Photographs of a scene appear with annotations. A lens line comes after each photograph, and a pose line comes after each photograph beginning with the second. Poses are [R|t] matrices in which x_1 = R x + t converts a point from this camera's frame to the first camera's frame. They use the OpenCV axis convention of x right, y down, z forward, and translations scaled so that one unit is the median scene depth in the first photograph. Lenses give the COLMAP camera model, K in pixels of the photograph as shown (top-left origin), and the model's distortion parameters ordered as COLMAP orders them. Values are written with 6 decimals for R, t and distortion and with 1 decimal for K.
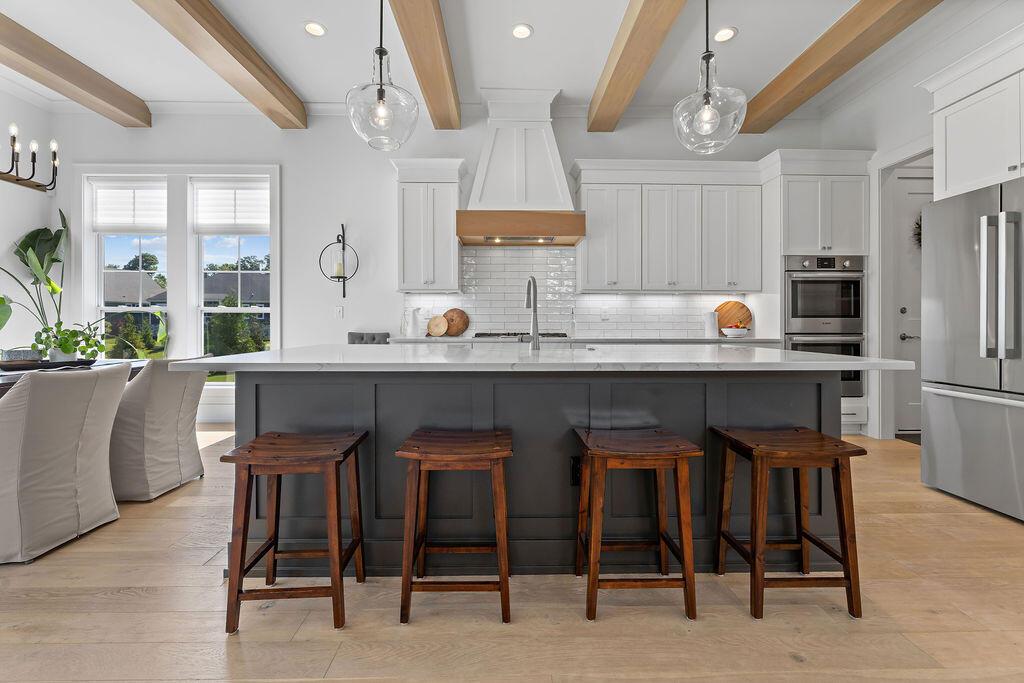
lens RADIAL K [[437.3, 0, 511.3], [0, 437.3, 322.2], [0, 0, 1]] dist [-0.002948, -0.000354]
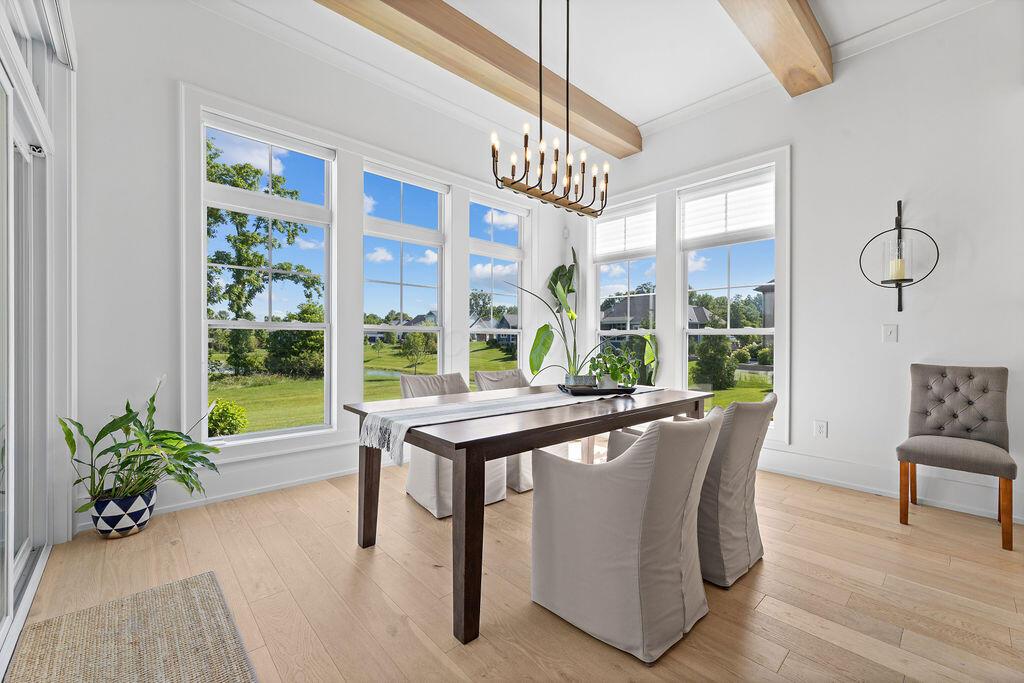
lens RADIAL K [[422.3, 0, 512.0], [0, 422.3, 341.5], [0, 0, 1]] dist [0.001245, 0.000079]
pose [[0.661415, 0.005865, -0.749997, -0.293901], [-0.004164, 0.999983, 0.004148, -0.010932], [0.750008, 0.000379, 0.661428, 0.131373]]
